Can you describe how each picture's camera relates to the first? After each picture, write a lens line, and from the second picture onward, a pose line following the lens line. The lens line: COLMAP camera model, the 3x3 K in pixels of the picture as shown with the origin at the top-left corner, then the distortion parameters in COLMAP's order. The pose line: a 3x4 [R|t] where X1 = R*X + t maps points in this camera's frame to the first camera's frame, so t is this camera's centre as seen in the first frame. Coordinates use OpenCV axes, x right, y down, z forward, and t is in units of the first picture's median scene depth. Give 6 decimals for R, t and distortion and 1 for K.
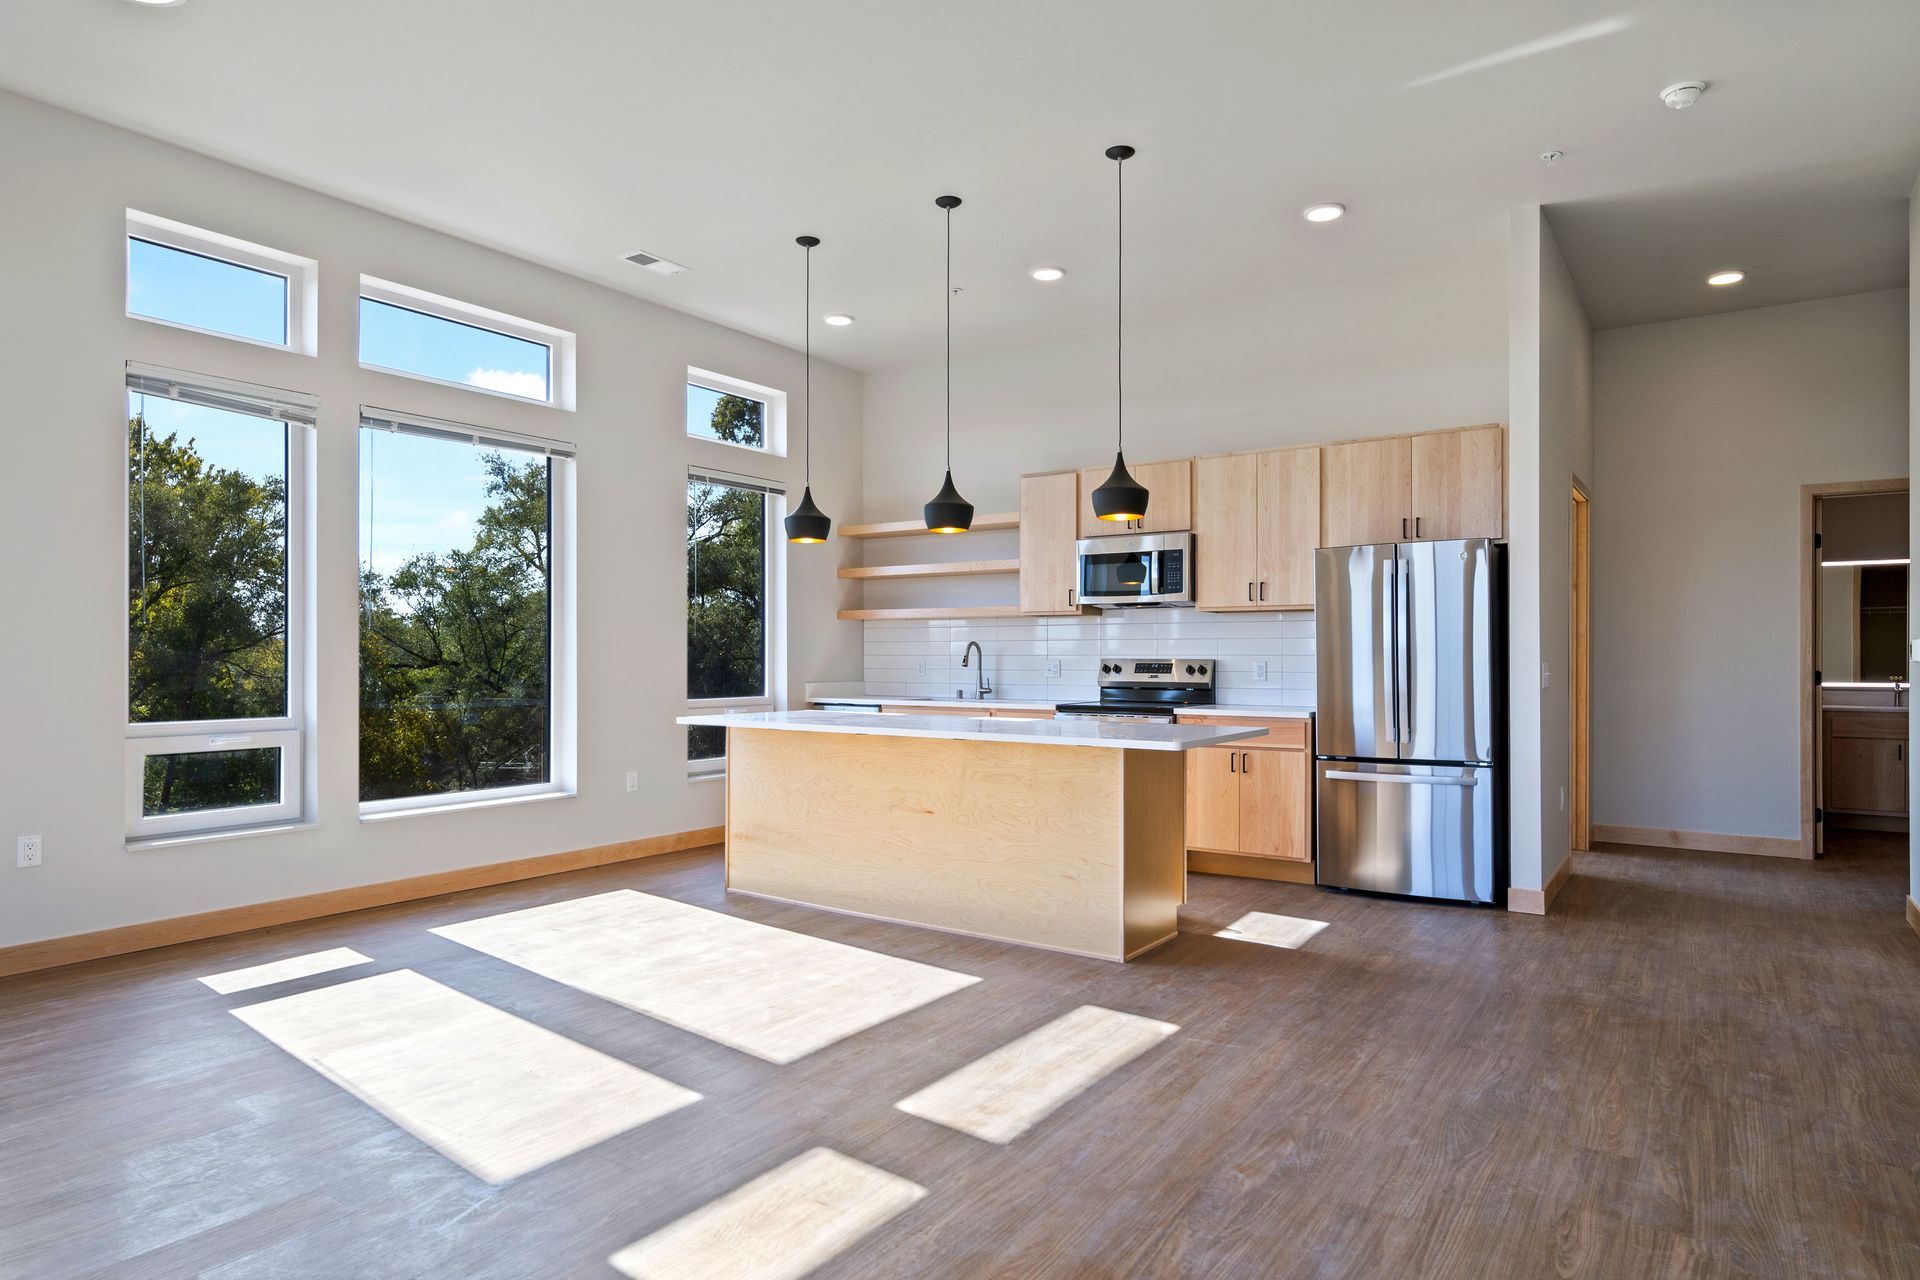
lens RADIAL K [[1090.6, 0, 974.5], [0, 1090.6, 642.9], [0, 0, 1]] dist [0.004246, 0.002488]
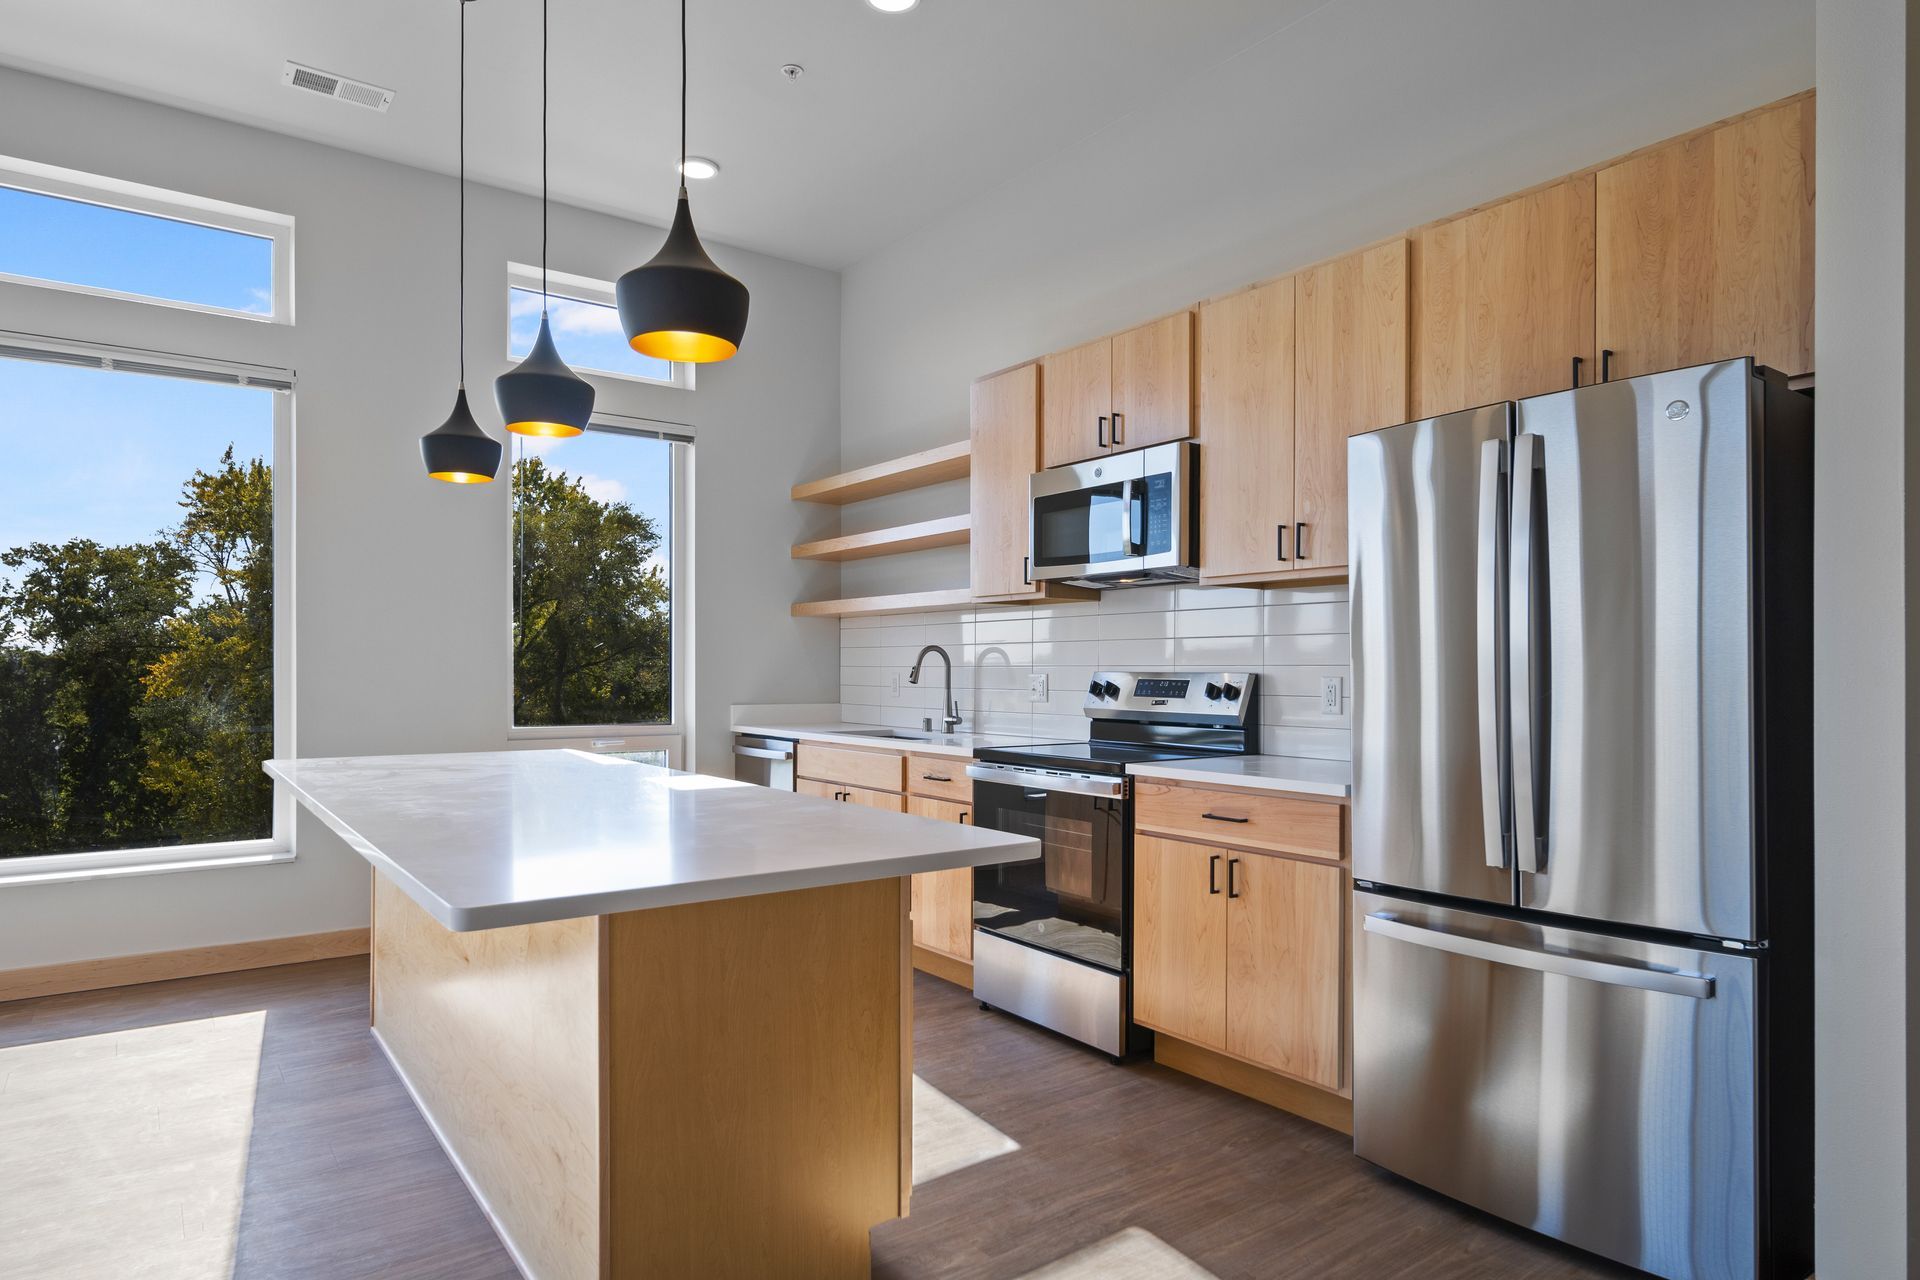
lens RADIAL K [[1110.1, 0, 958.8], [0, 1110.1, 664.9], [0, 0, 1]] dist [0.005494, 0.000944]
pose [[0.943934, 0.000932, -0.330134, 0.295849], [0.001026, 0.999983, 0.005757, 0.008318], [0.330134, -0.005773, 0.943917, 0.471345]]
